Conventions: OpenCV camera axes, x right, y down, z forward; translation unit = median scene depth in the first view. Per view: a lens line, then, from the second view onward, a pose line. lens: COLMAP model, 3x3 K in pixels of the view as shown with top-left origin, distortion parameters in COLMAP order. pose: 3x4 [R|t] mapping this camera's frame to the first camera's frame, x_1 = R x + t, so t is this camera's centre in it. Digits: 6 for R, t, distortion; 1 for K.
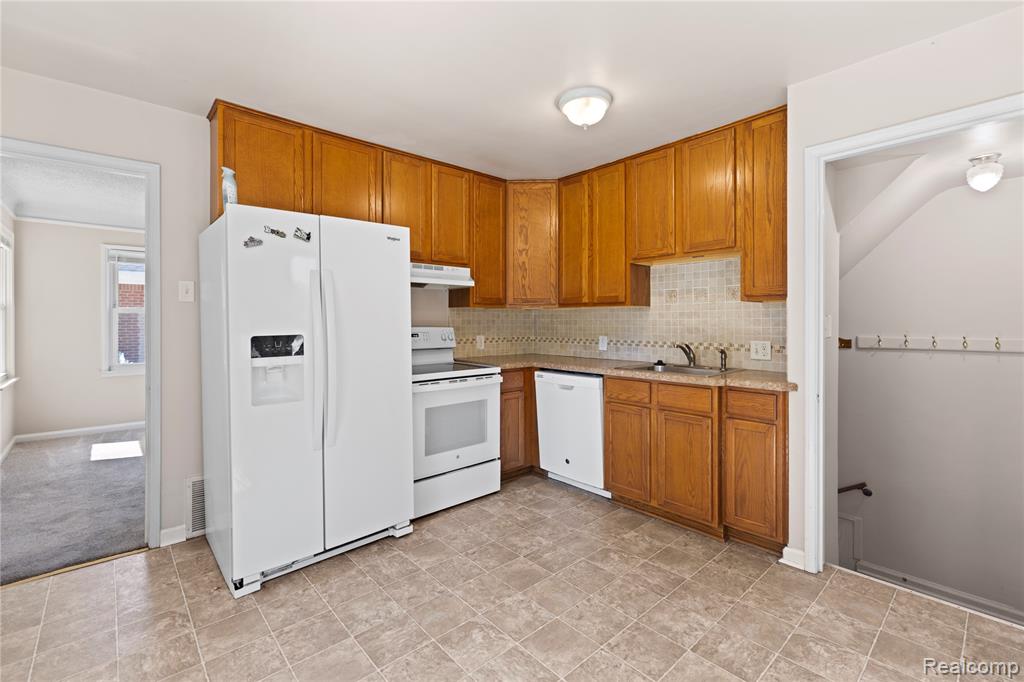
lens RADIAL K [[452.8, 0, 513.7], [0, 452.8, 322.4], [0, 0, 1]] dist [0.004736, 0.000155]
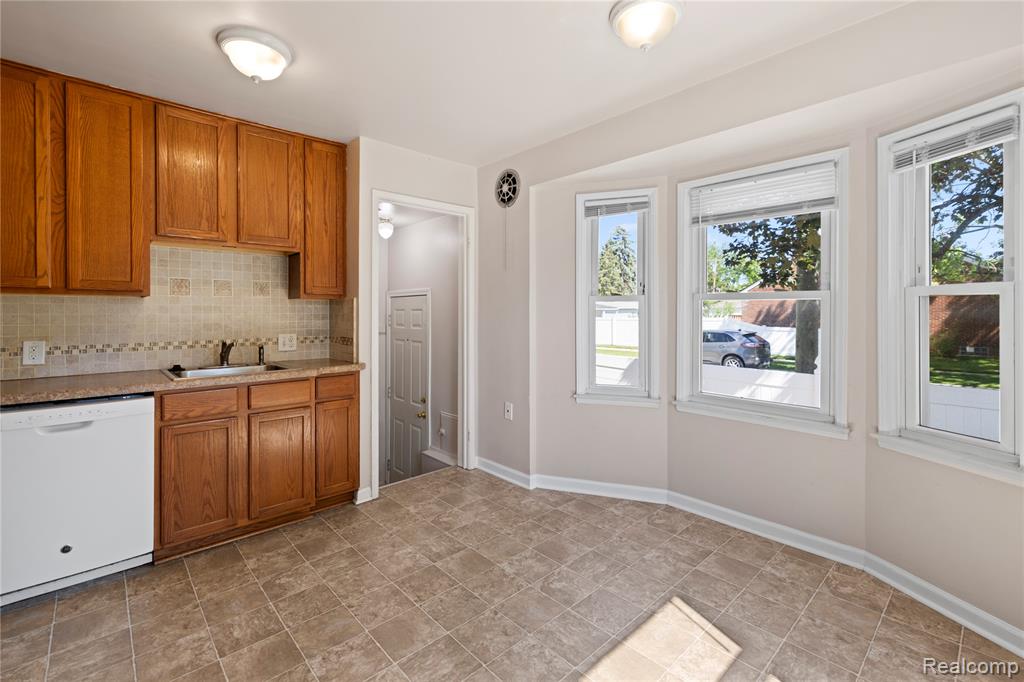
lens RADIAL K [[452.8, 0, 512.4], [0, 452.8, 314.0], [0, 0, 1]] dist [0.004736, 0.000155]
pose [[-0.013421, -0.001261, 0.999909, -0.572751], [0.002051, 0.999997, 0.001288, -0.008125], [-0.999908, 0.002068, -0.013418, 0.473758]]
